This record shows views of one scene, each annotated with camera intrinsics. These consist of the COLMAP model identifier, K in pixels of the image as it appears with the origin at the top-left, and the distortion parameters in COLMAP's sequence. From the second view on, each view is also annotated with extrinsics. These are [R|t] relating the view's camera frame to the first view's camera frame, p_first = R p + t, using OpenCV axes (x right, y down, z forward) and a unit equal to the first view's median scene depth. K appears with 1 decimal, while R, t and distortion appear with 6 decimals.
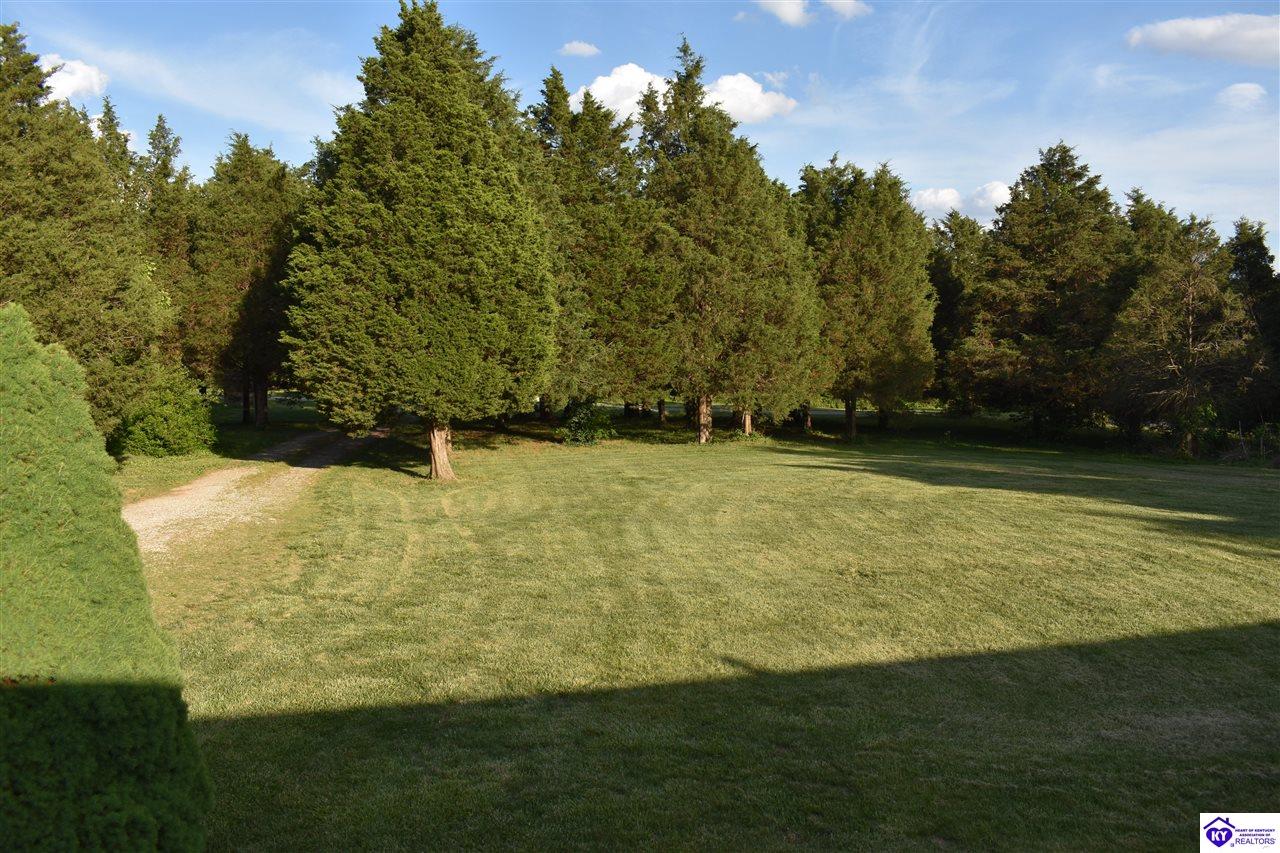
lens RADIAL K [[1267.7, 0, 640.0], [0, 1267.7, 426.5], [0, 0, 1]] dist [-0.016003, -0.008636]
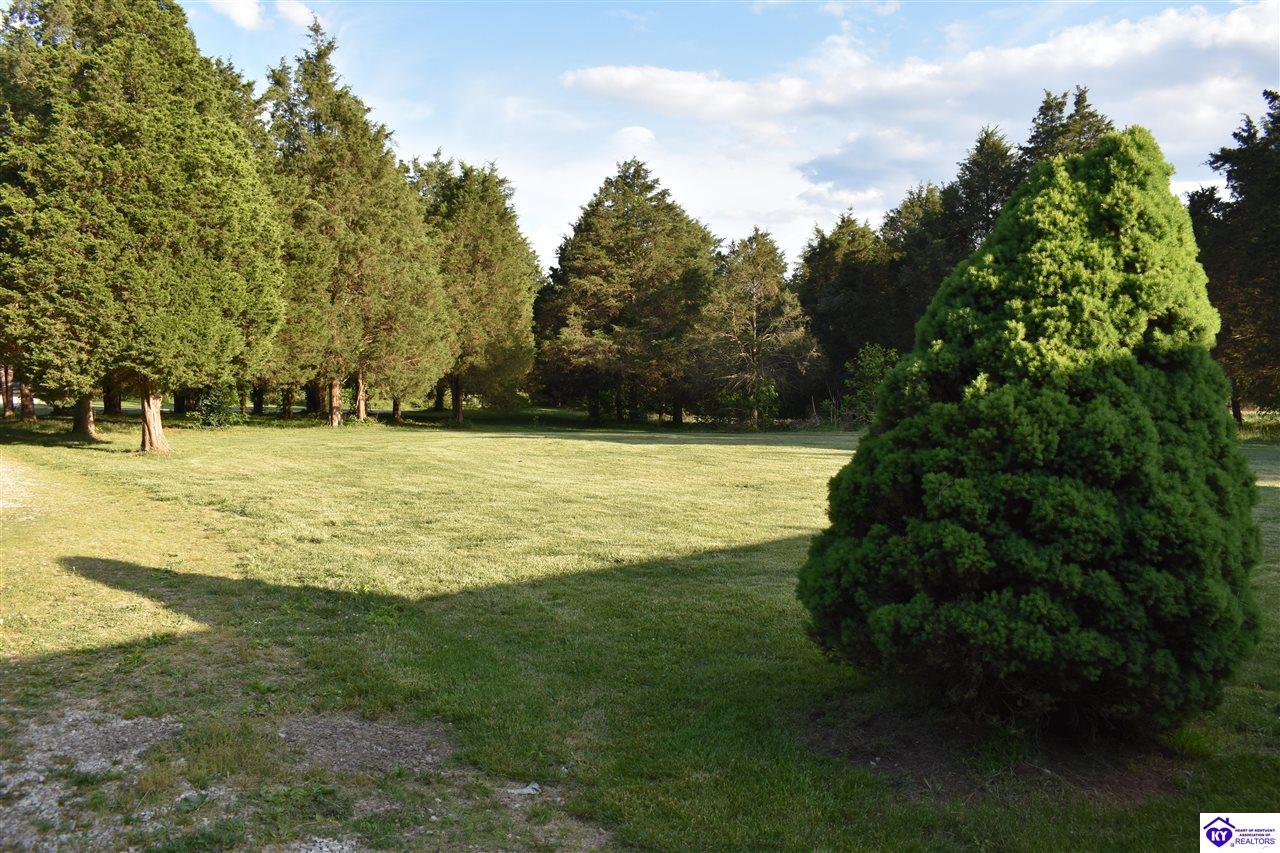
lens RADIAL K [[1267.7, 0, 640.0], [0, 1267.7, 426.5], [0, 0, 1]] dist [-0.016003, -0.008636]
pose [[0.874492, -0.011872, 0.484895, -0.235129], [0.022484, 0.999618, -0.016074, 0.036612], [-0.484519, 0.024959, 0.874425, 0.018943]]
